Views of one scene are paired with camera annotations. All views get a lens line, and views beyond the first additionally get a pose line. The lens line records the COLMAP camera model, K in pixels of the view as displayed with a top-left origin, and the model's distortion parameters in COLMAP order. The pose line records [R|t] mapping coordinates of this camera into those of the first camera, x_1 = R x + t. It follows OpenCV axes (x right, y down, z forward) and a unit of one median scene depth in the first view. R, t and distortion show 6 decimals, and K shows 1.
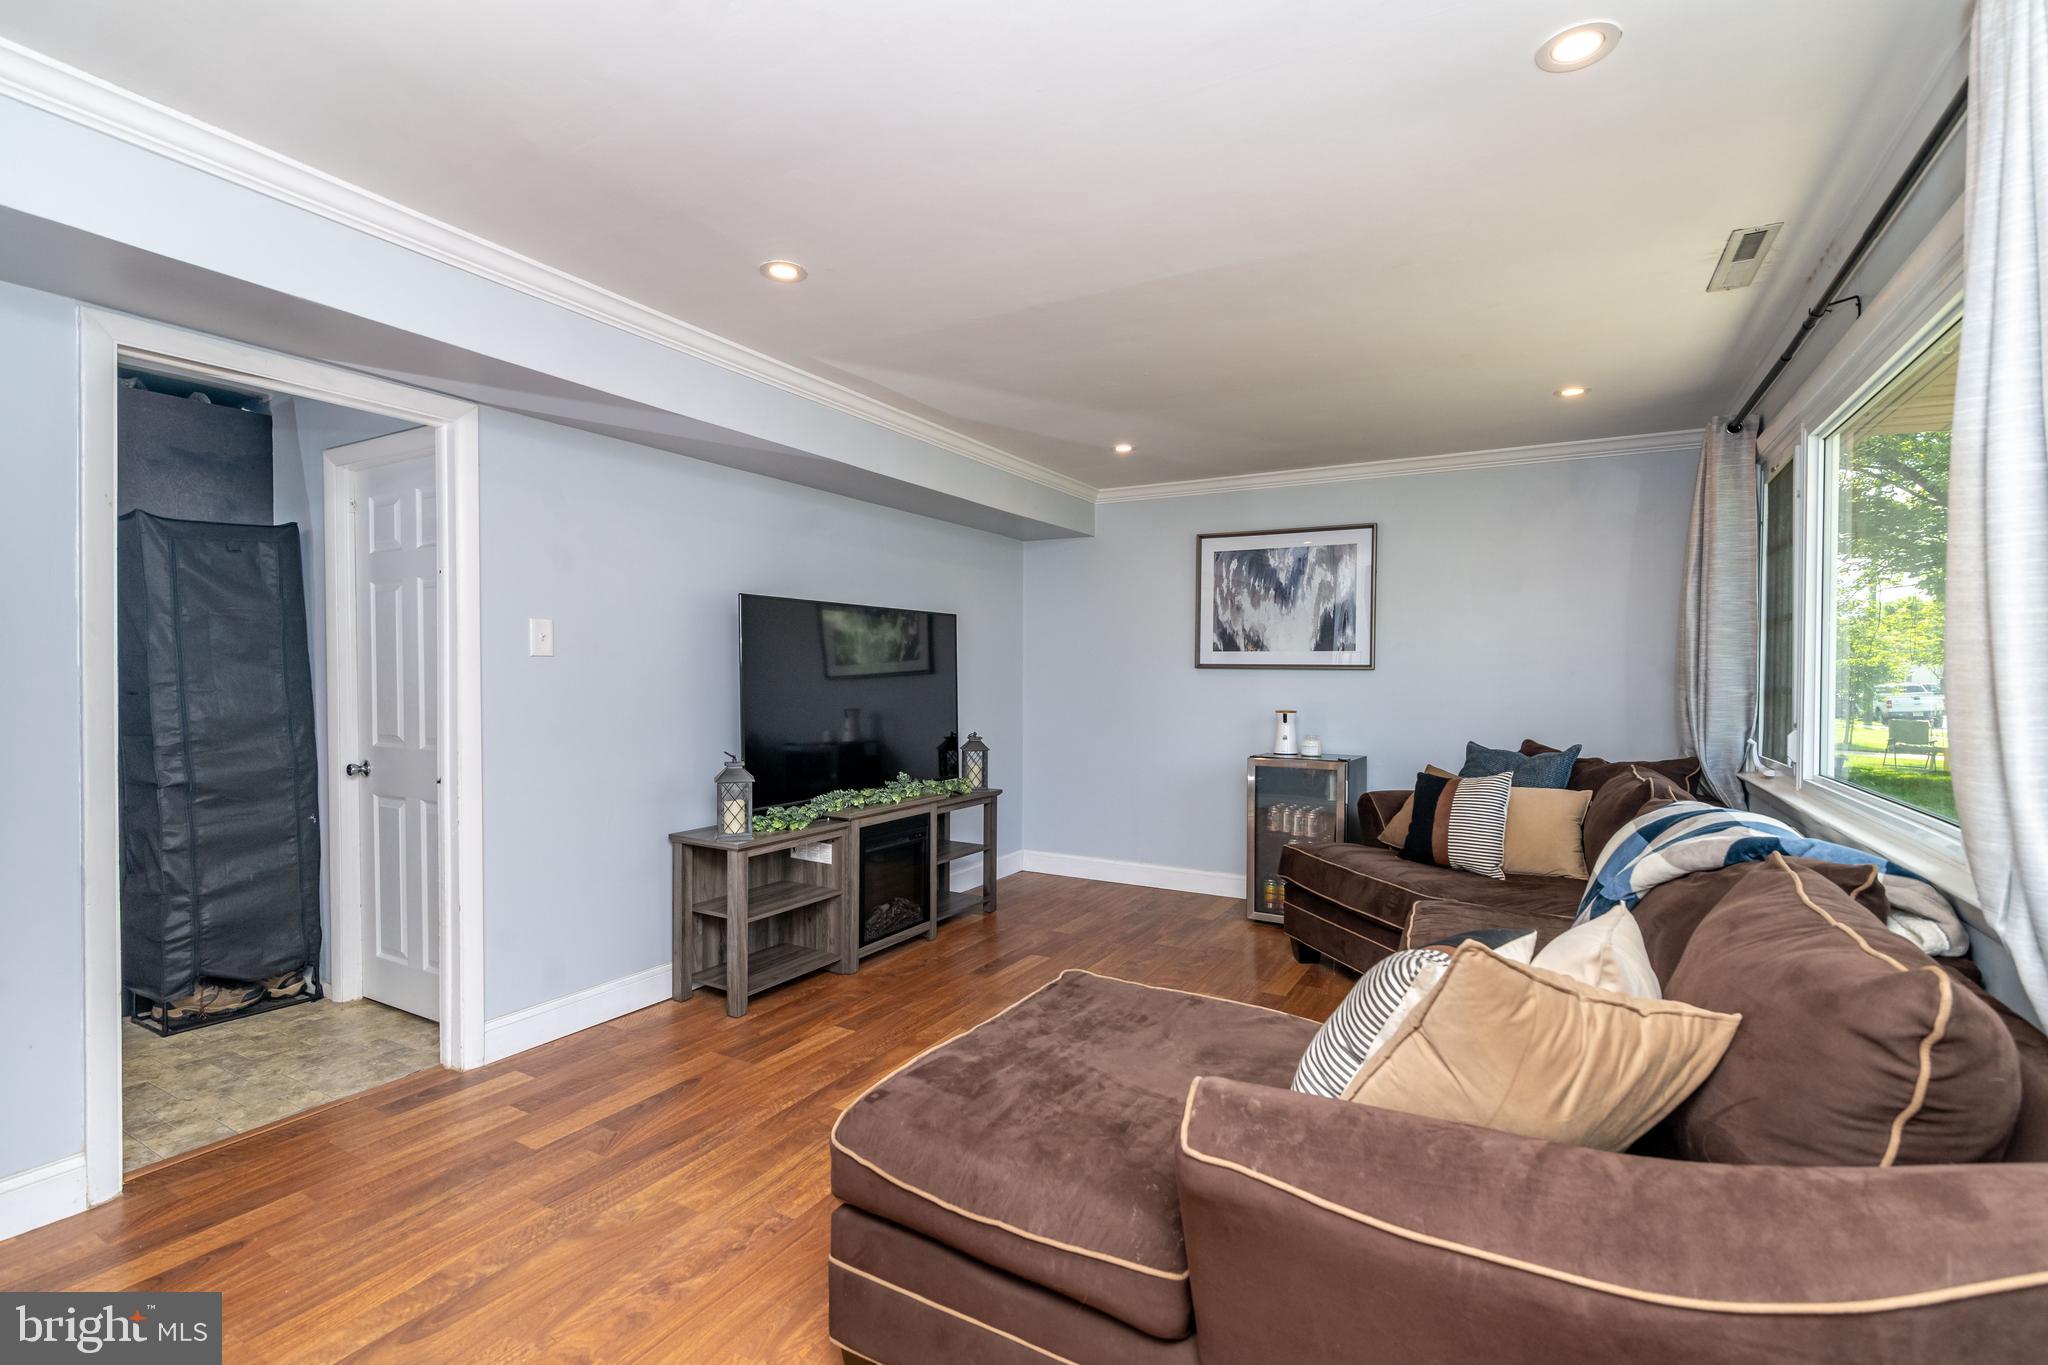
lens RADIAL K [[919.5, 0, 1024.0], [0, 919.5, 682.5], [0, 0, 1]] dist [-0.000110, -0.000120]
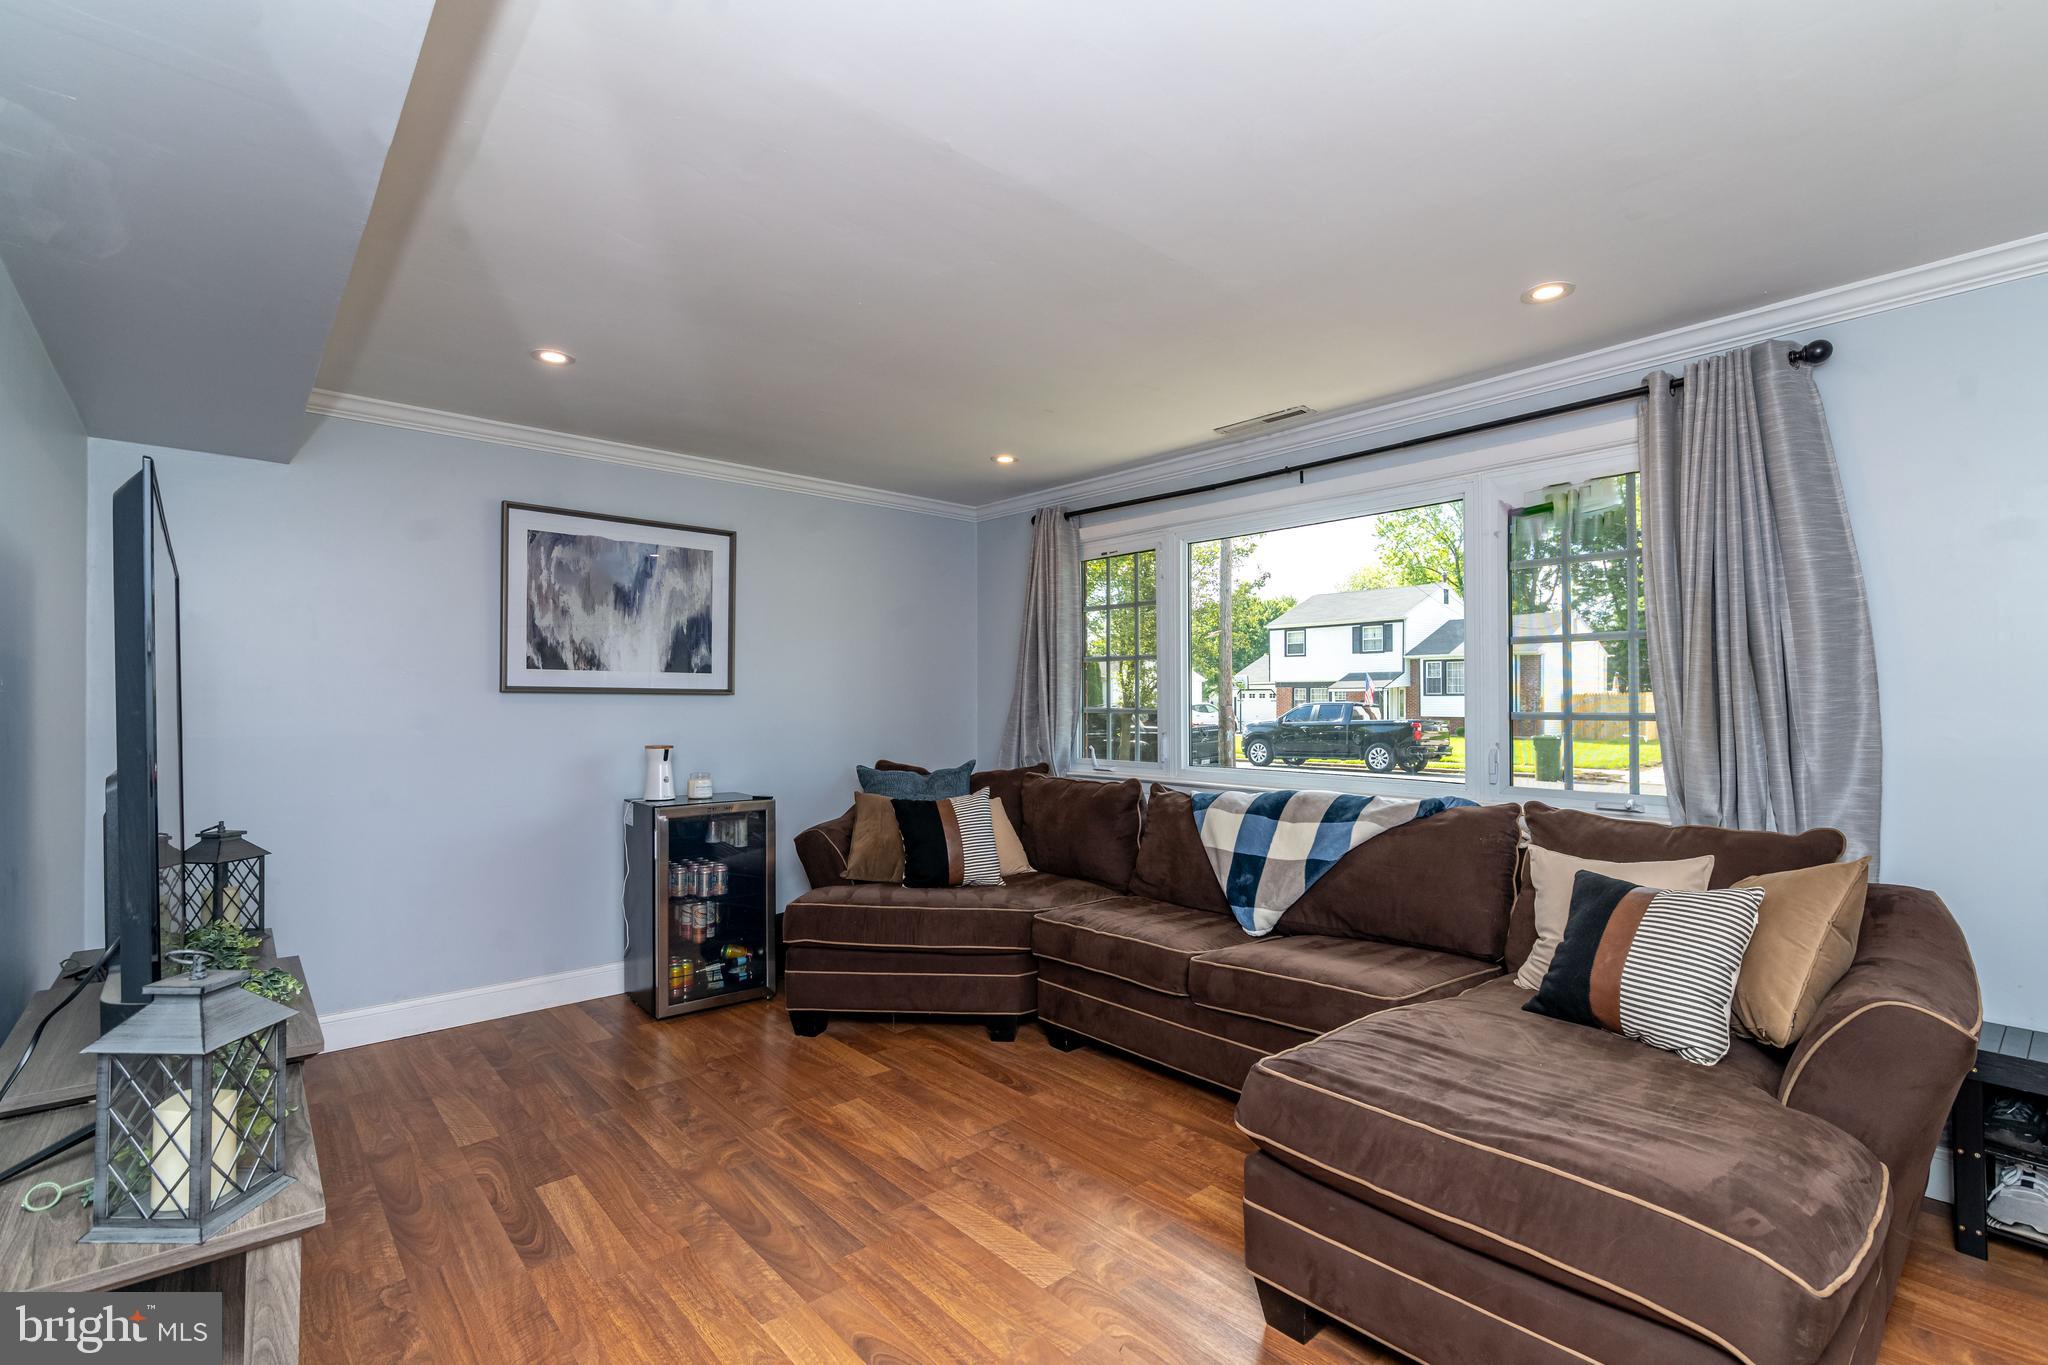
lens RADIAL K [[919.5, 0, 1024.0], [0, 919.5, 682.5], [0, 0, 1]] dist [-0.000110, -0.000120]
pose [[0.317992, 0.014740, 0.947979, -0.369604], [0.013935, 0.999698, -0.020219, -0.003583], [-0.947991, 0.019639, 0.317690, 0.434801]]
